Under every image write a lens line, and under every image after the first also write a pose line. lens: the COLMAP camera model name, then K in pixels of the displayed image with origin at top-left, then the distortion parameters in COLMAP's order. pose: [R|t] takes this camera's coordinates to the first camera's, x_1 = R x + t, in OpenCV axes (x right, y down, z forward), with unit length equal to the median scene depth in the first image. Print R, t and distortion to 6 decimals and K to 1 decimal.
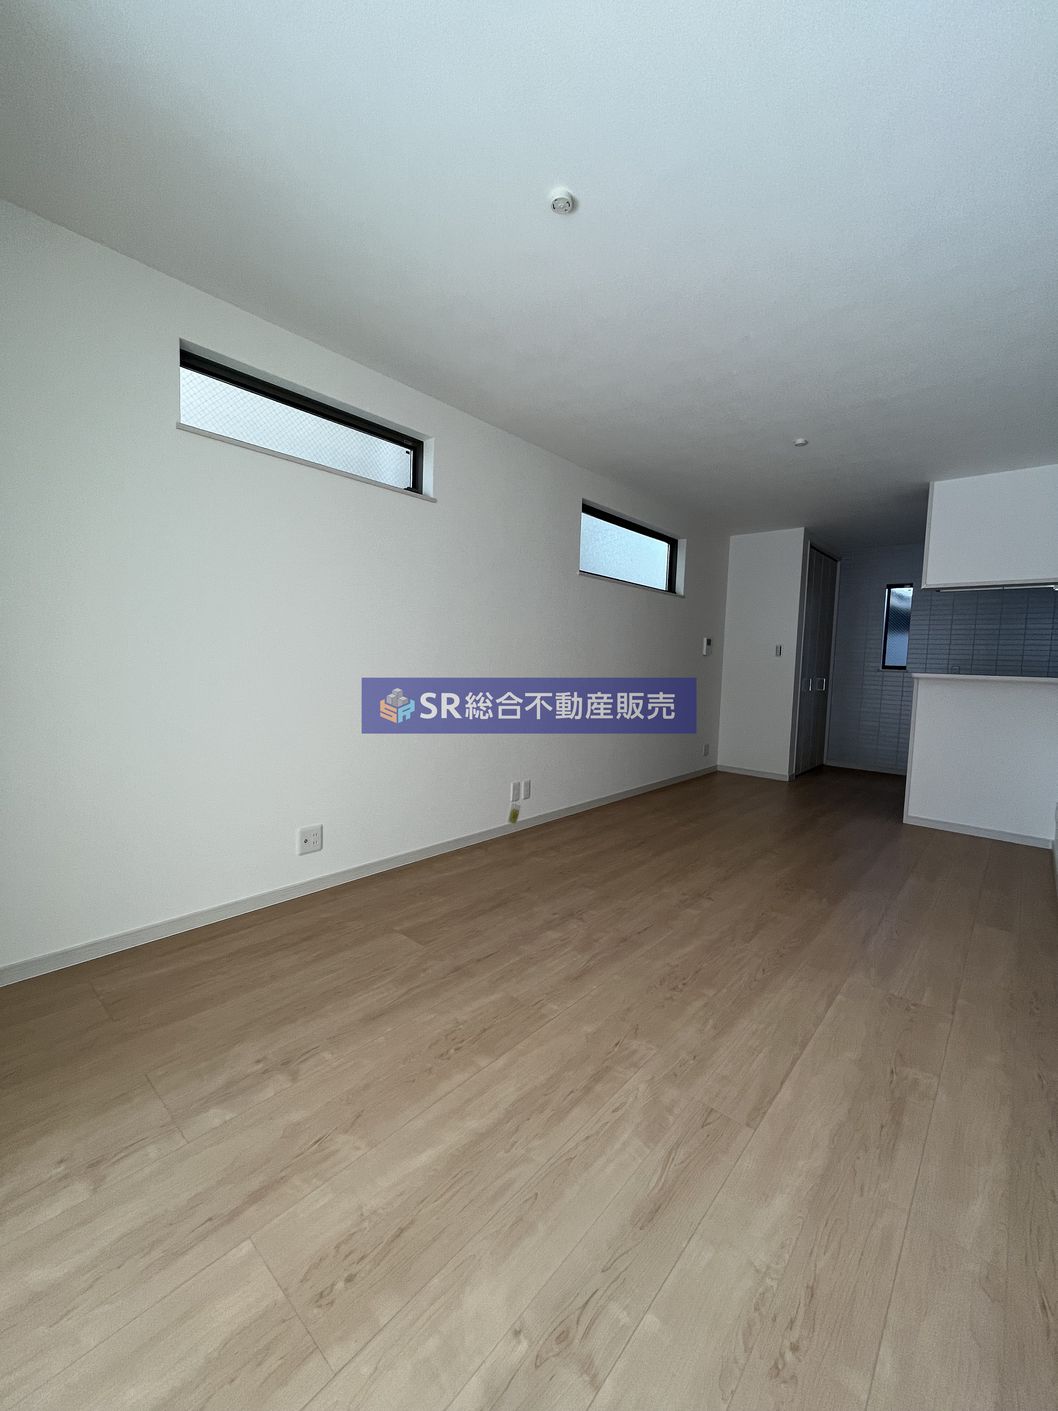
lens RADIAL K [[576.7, 0, 529.0], [0, 576.7, 705.5], [0, 0, 1]] dist [0.002182, -0.008265]
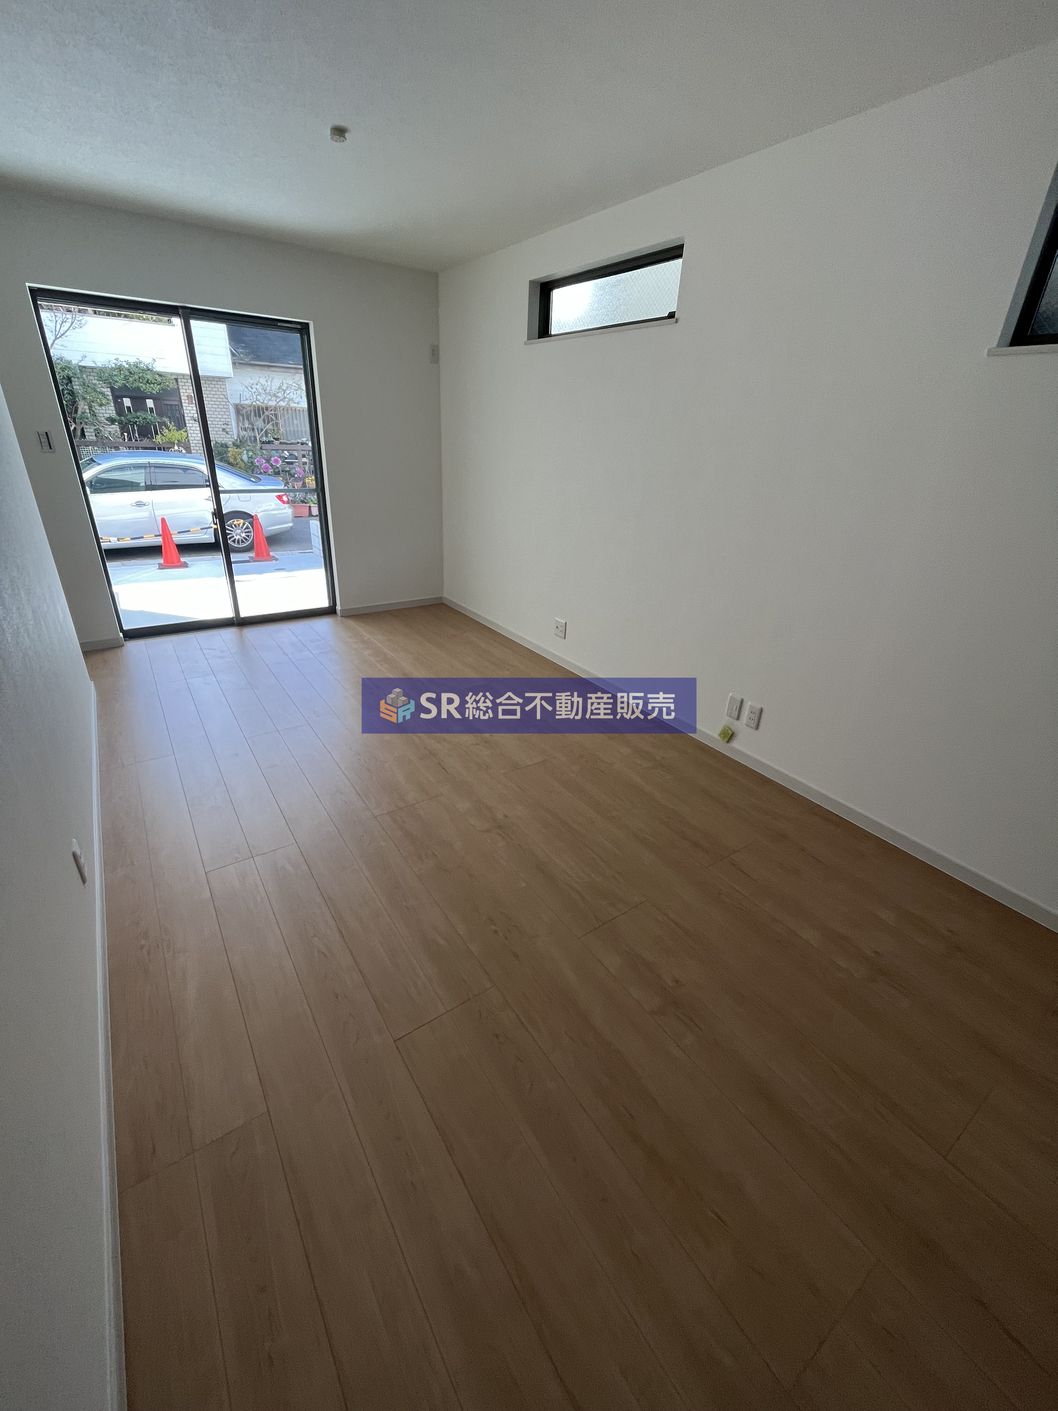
lens RADIAL K [[576.7, 0, 529.0], [0, 576.7, 705.5], [0, 0, 1]] dist [0.002182, -0.008265]
pose [[-0.245627, 0.383599, -0.890236, 0.991053], [-0.126949, 0.897732, 0.421855, -0.195269], [0.961016, 0.216634, -0.171810, 1.175281]]
